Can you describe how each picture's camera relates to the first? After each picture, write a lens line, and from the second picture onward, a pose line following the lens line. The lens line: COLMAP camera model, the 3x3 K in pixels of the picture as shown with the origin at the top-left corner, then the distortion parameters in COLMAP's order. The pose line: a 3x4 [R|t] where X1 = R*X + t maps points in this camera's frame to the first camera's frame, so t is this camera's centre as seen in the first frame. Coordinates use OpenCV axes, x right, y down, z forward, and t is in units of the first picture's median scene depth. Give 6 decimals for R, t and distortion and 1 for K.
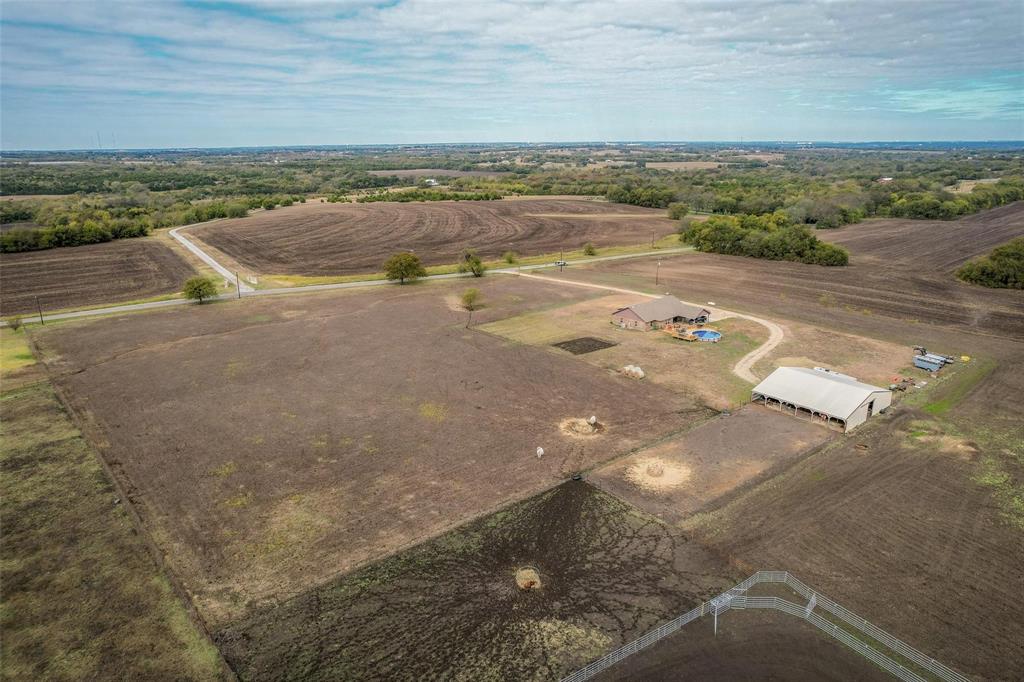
lens RADIAL K [[653.5, 0, 516.4], [0, 653.5, 341.2], [0, 0, 1]] dist [-0.076530, 0.064593]
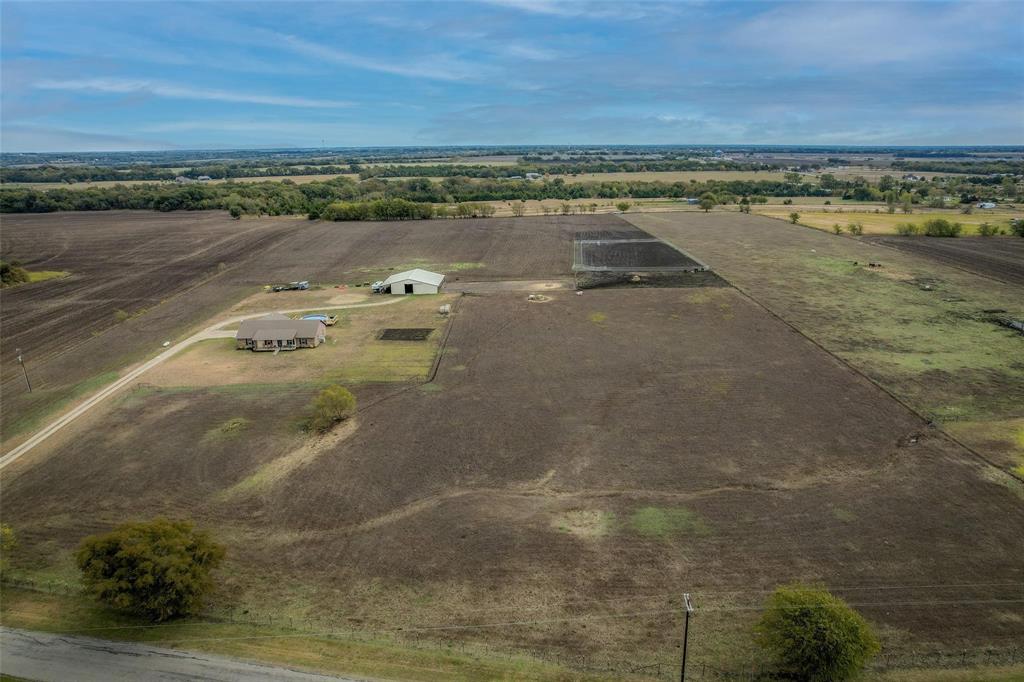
lens RADIAL K [[653.5, 0, 516.4], [0, 653.5, 341.2], [0, 0, 1]] dist [-0.076530, 0.064593]
pose [[-0.760310, -0.175678, 0.625352, -0.414984], [0.204243, 0.849245, 0.486897, -0.274980], [-0.616614, 0.497917, -0.609808, 0.907055]]
